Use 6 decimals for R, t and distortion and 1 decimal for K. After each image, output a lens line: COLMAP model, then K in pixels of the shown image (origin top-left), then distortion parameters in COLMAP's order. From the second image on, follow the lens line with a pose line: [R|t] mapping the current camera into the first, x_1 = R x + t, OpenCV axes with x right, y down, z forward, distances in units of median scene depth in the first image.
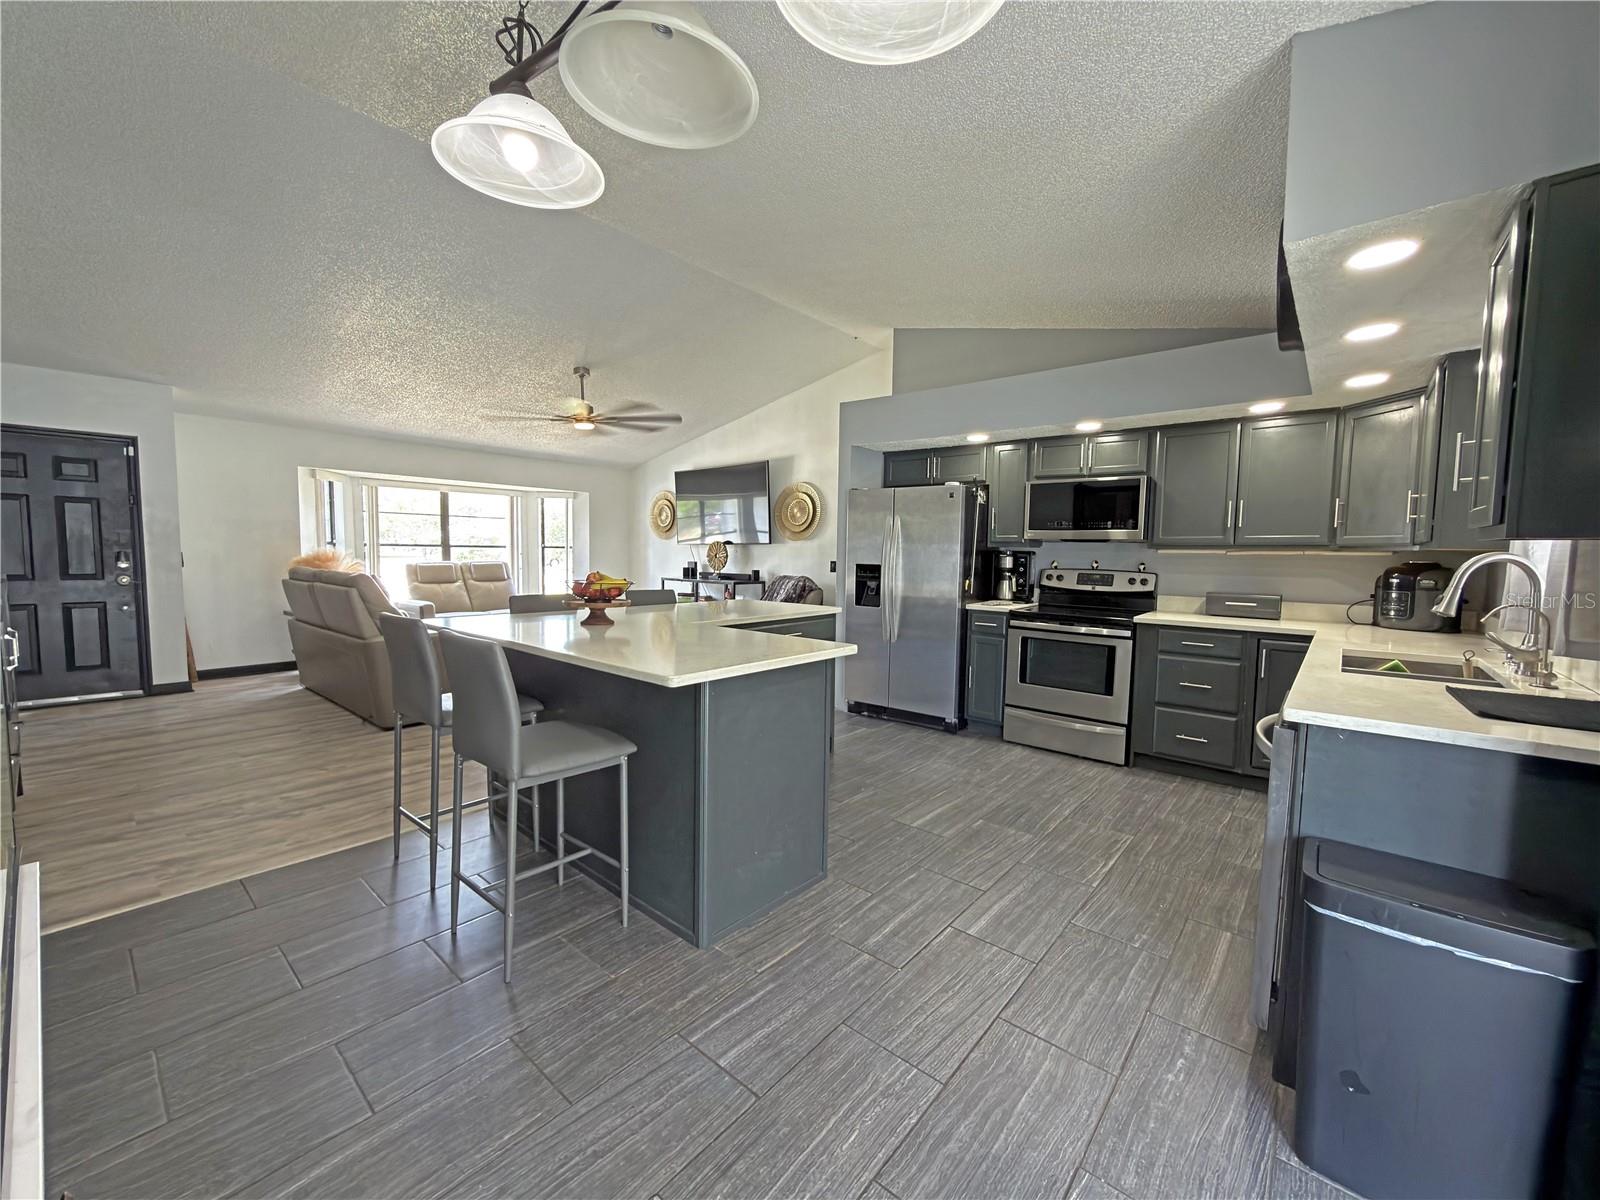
lens RADIAL K [[639.5, 0, 798.9], [0, 639.5, 599.6], [0, 0, 1]] dist [0.000207, 0.000281]
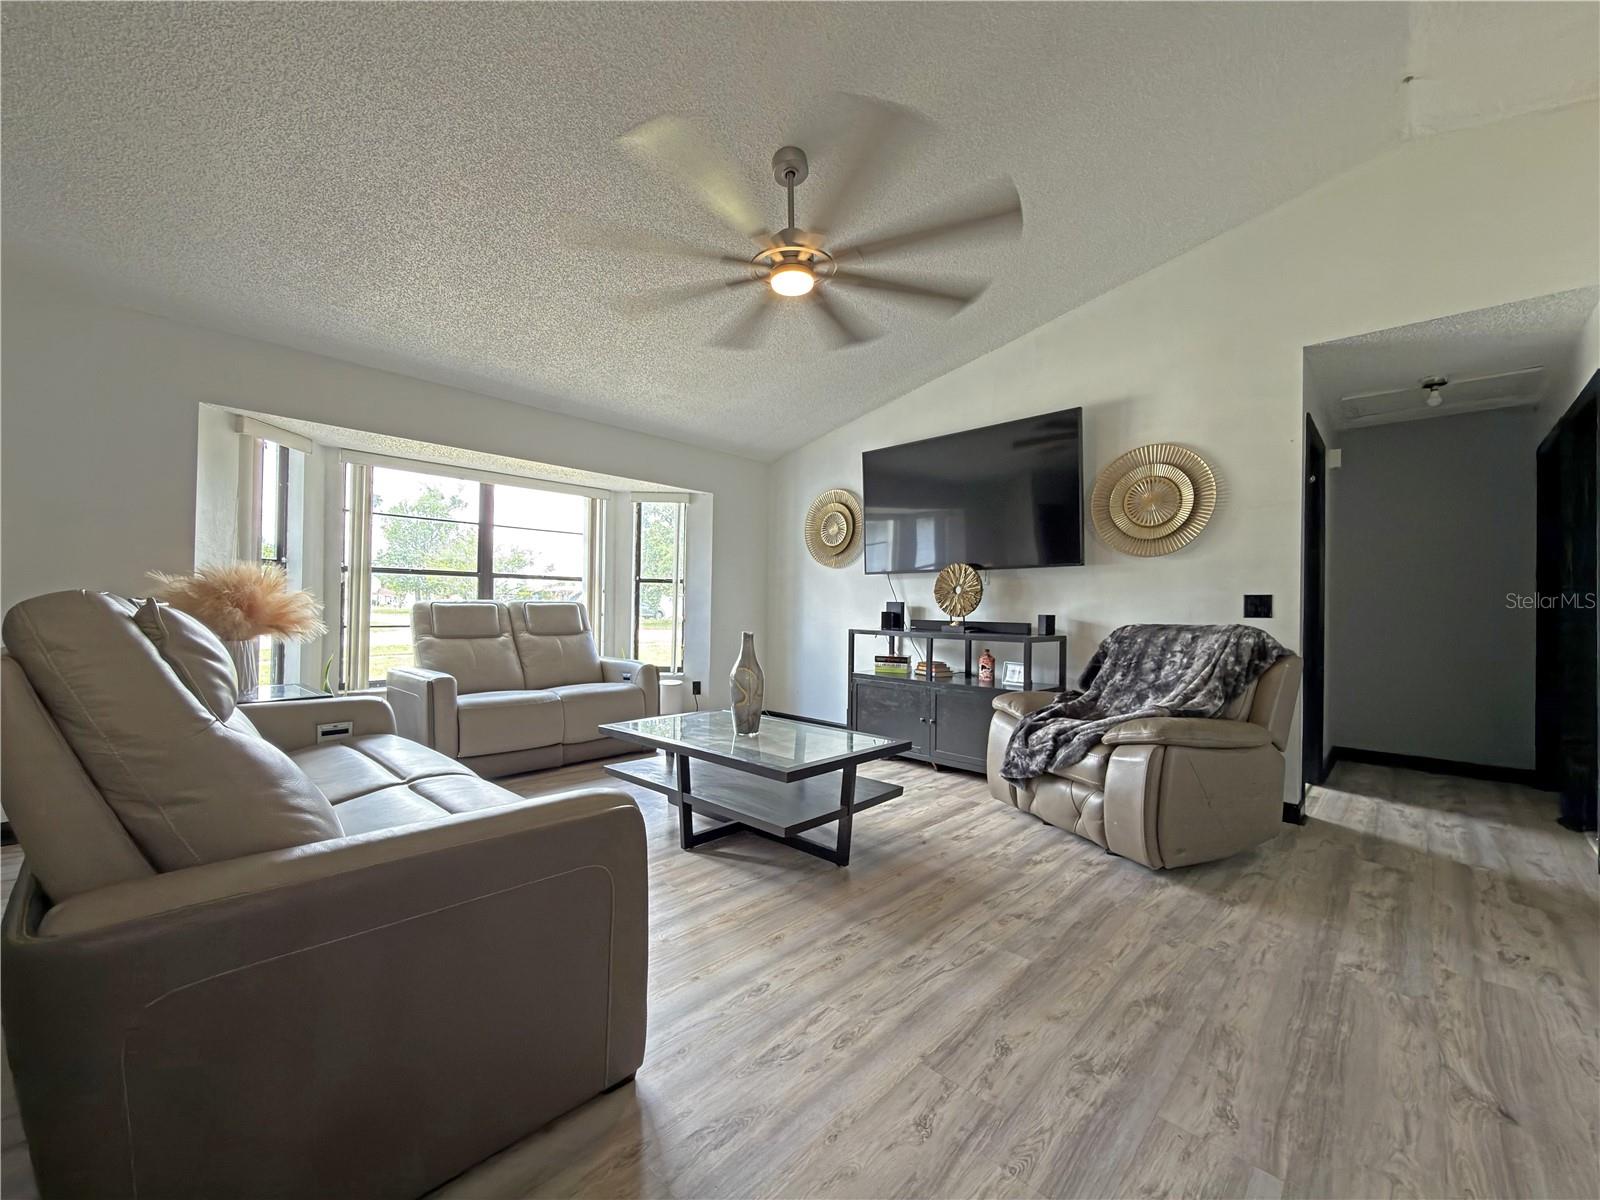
lens RADIAL K [[639.5, 0, 800.1], [0, 639.5, 599.3], [0, 0, 1]] dist [0.000207, 0.000281]
pose [[0.998274, -0.000096, -0.058734, -0.404923], [-0.005081, 0.996109, -0.087982, -0.018996], [0.058514, 0.088129, 0.994389, 0.769511]]
